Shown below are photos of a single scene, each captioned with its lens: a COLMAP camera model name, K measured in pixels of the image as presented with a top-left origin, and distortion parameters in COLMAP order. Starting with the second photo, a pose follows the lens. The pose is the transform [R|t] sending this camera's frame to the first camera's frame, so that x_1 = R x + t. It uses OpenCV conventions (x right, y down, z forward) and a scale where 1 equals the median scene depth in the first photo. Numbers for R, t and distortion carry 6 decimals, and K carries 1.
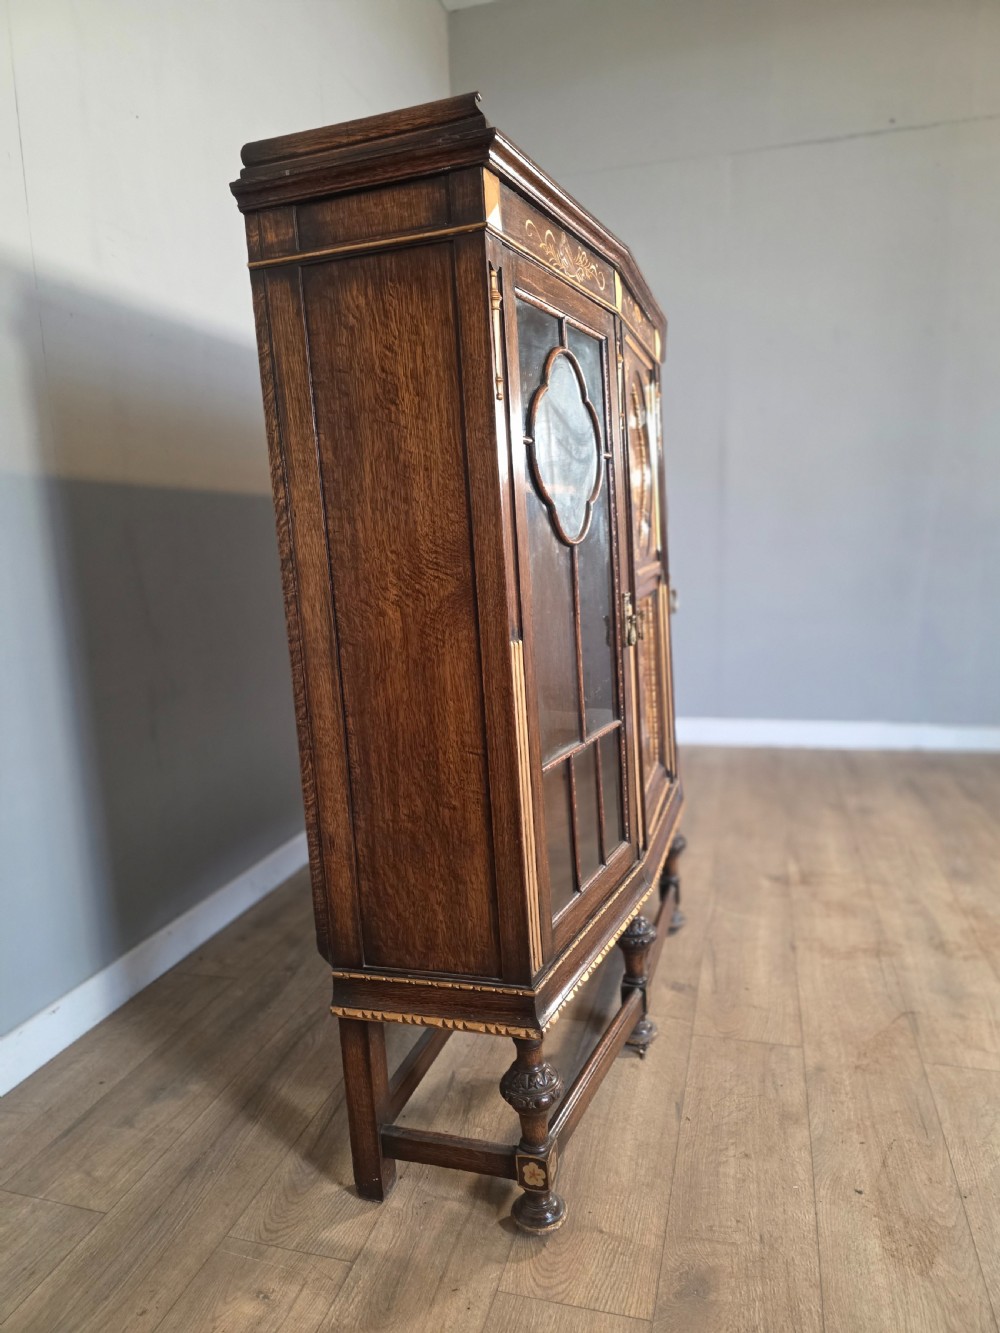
lens RADIAL K [[896.2, 0, 491.0], [0, 896.2, 664.1], [0, 0, 1]] dist [0.073345, -0.078646]
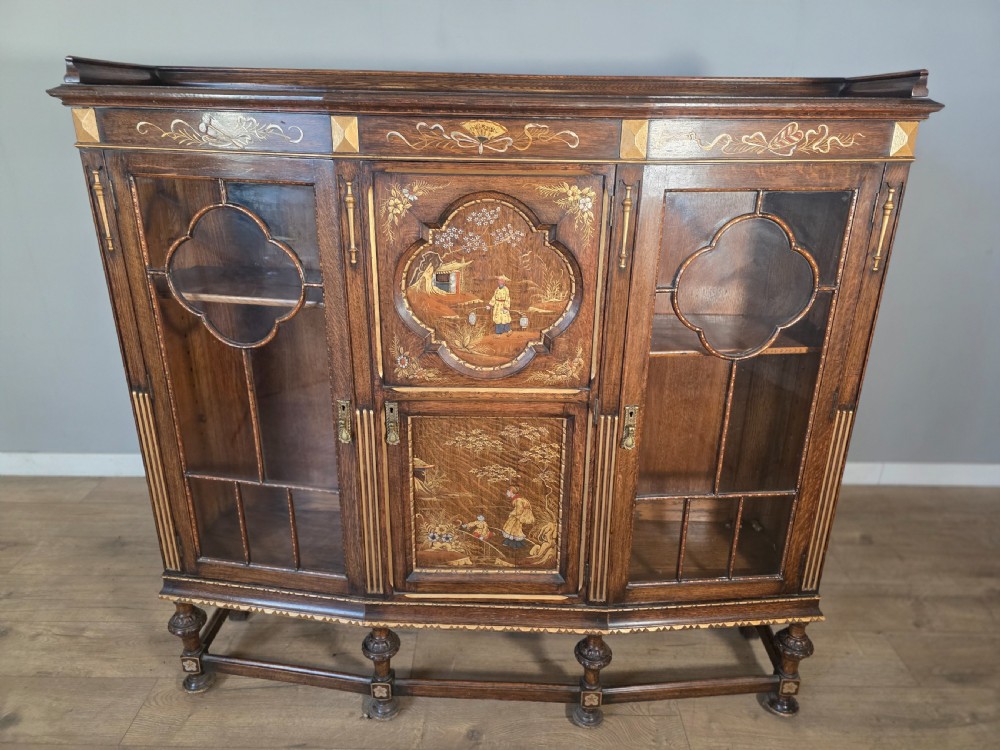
lens RADIAL K [[672.3, 0, 502.2], [0, 672.3, 369.1], [0, 0, 1]] dist [0.073345, -0.078646]
pose [[0.279235, 0.408810, -0.868851, 1.023187], [-0.163055, 0.911889, 0.376657, -0.514540], [0.946277, 0.036495, 0.321290, 0.985596]]
